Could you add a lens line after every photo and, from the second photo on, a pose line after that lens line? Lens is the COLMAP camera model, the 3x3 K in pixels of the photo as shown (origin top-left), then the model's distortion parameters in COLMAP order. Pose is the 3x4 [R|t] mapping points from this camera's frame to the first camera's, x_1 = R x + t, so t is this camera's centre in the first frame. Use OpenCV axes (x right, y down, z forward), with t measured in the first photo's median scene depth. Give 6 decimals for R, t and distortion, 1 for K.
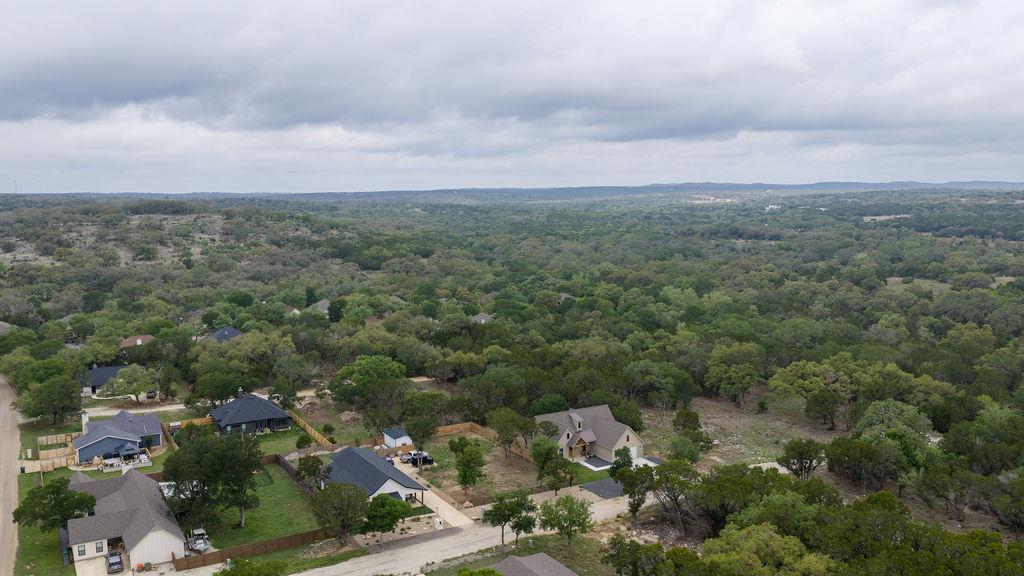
lens RADIAL K [[853.7, 0, 514.6], [0, 853.7, 278.5], [0, 0, 1]] dist [0.021711, -0.068486]
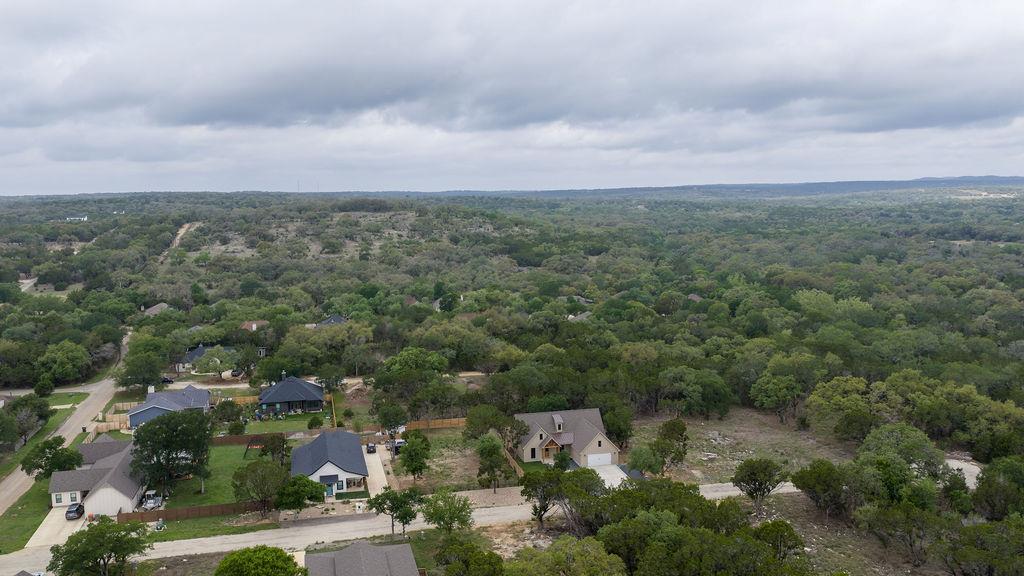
lens RADIAL K [[853.7, 0, 510.3], [0, 853.7, 296.0], [0, 0, 1]] dist [0.021711, -0.068486]
pose [[0.956038, 0.029417, -0.291764, 0.053738], [-0.022382, 0.999373, 0.027424, -0.000982], [0.292388, -0.019688, 0.956097, 0.007317]]
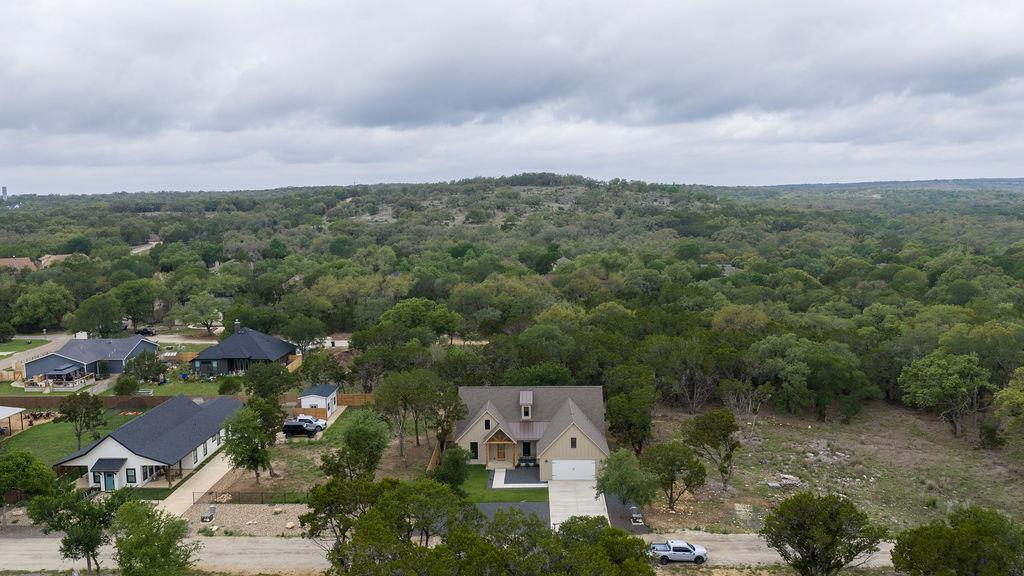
lens RADIAL K [[853.7, 0, 509.4], [0, 853.7, 294.7], [0, 0, 1]] dist [0.021711, -0.068486]
pose [[0.844239, 0.055401, -0.533095, 0.066870], [-0.044123, 0.998451, 0.033887, 0.012415], [0.534147, -0.005087, 0.845376, 0.086089]]
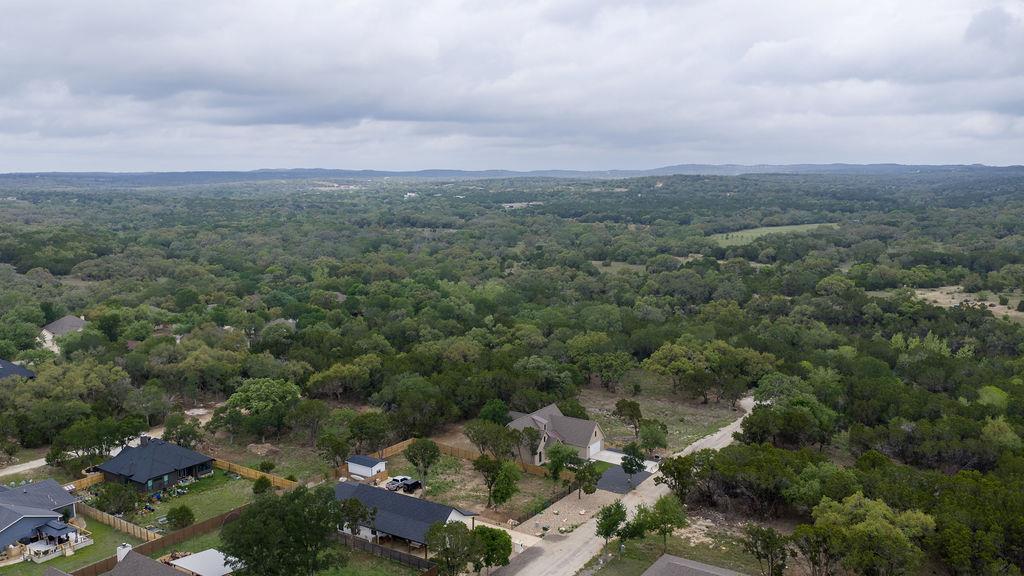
lens RADIAL K [[853.7, 0, 513.0], [0, 853.7, 266.4], [0, 0, 1]] dist [0.021711, -0.068486]
pose [[0.893890, -0.039821, 0.446514, -0.071117], [0.038274, 0.999189, 0.012488, -0.005905], [-0.446650, 0.005927, 0.894689, 0.018795]]
